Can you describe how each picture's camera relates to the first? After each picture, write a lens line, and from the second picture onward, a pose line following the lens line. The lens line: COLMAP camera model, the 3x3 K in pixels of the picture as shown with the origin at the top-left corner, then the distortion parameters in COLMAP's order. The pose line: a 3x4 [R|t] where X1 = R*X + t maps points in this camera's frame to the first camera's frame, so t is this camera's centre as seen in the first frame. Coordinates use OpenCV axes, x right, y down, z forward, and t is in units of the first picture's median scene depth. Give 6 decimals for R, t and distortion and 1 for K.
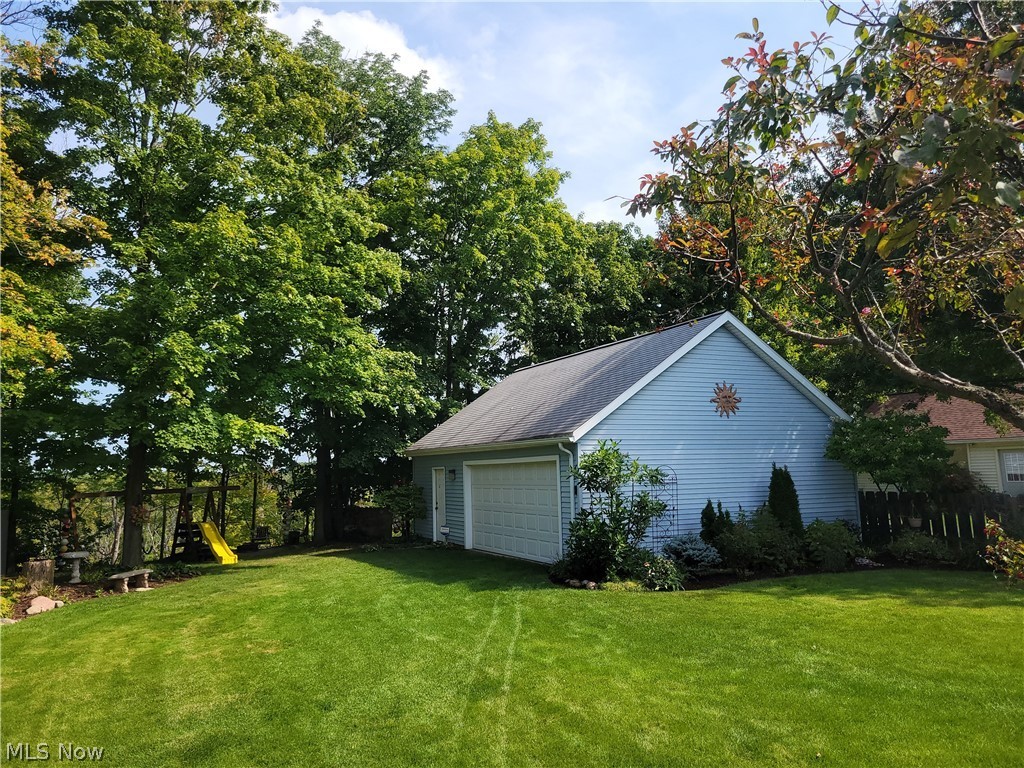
lens RADIAL K [[754.4, 0, 498.5], [0, 754.4, 383.3], [0, 0, 1]] dist [0.058649, -0.029507]
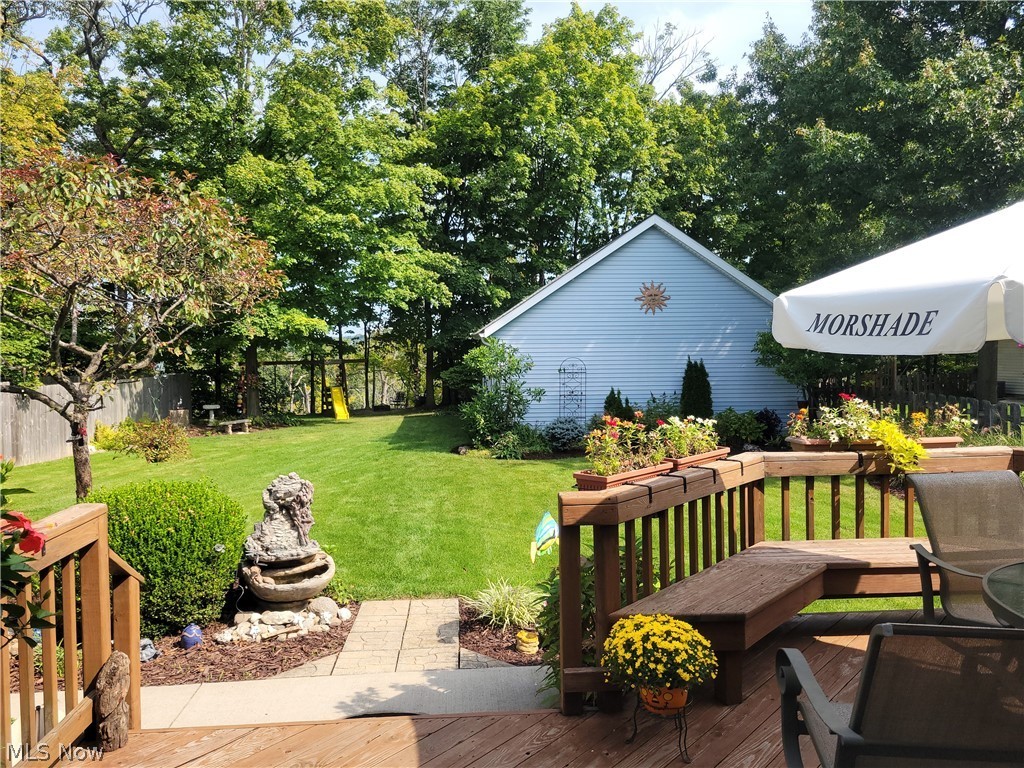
lens RADIAL K [[754.4, 0, 498.5], [0, 754.4, 383.3], [0, 0, 1]] dist [0.058649, -0.029507]
pose [[0.928880, 0.035804, -0.368645, 0.499707], [0.028072, 0.985648, 0.166464, -0.044632], [0.369314, -0.164974, 0.914544, -0.101184]]
